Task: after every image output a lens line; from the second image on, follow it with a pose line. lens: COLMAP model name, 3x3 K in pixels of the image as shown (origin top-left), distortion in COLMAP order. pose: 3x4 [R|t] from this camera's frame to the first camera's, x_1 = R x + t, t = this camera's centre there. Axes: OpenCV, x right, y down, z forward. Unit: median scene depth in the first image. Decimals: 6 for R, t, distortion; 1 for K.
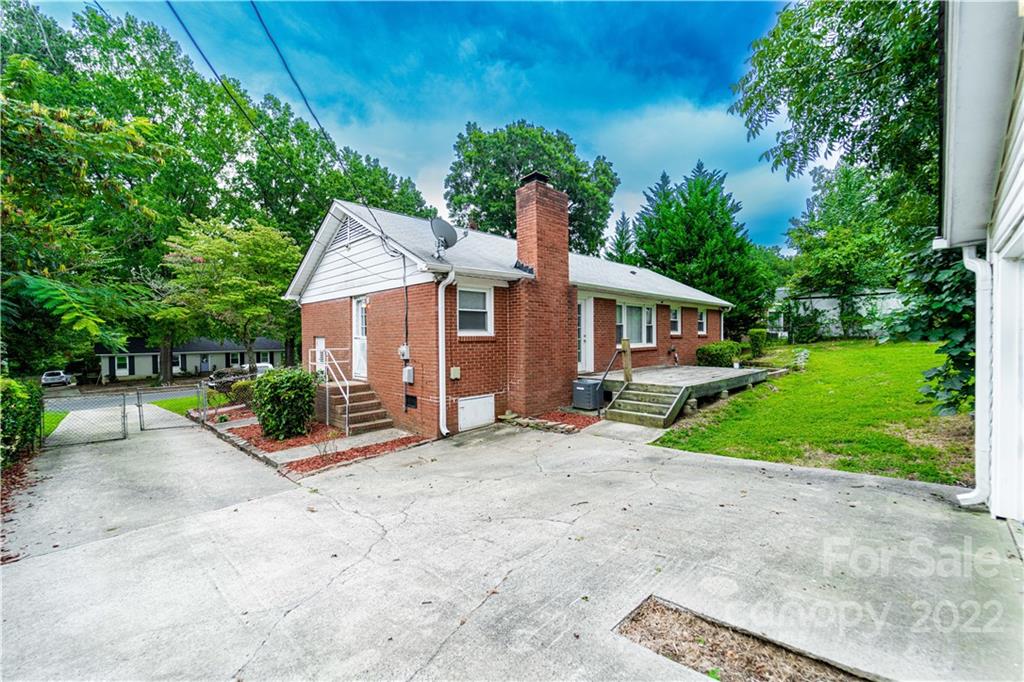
lens RADIAL K [[412.9, 0, 513.6], [0, 412.9, 343.3], [0, 0, 1]] dist [0.003639, -0.003440]
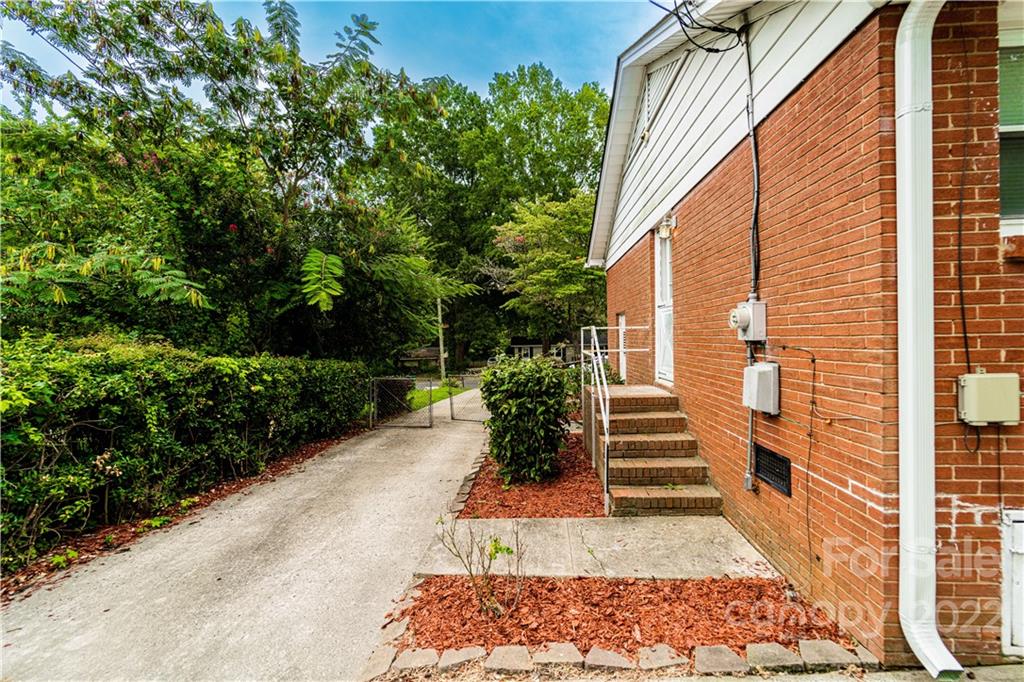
lens RADIAL K [[412.9, 0, 509.5], [0, 412.9, 342.4], [0, 0, 1]] dist [0.003639, -0.003440]
pose [[0.661861, 0.003445, -0.749619, -0.112301], [0.002745, 0.999972, 0.007019, 0.029621], [0.749621, -0.006704, 0.661833, 0.504224]]
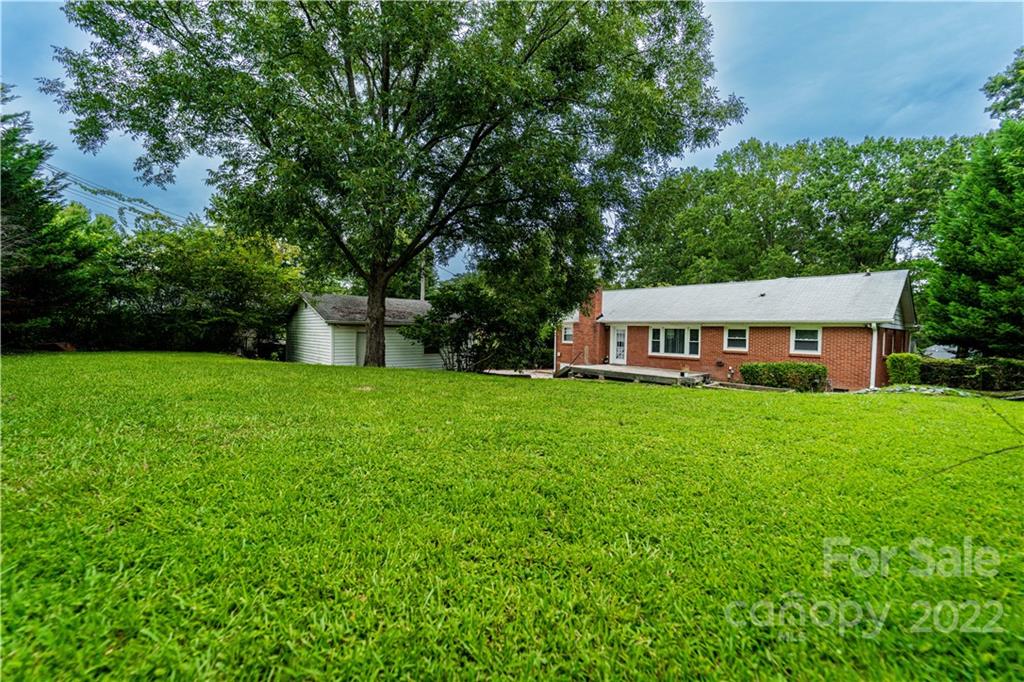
lens RADIAL K [[412.9, 0, 513.6], [0, 412.9, 340.6], [0, 0, 1]] dist [0.003639, -0.003440]
pose [[-0.045569, 0.033688, -0.998393, 2.307931], [-0.034758, 0.998773, 0.035287, -0.100945], [0.998356, 0.036310, -0.044342, 0.611505]]
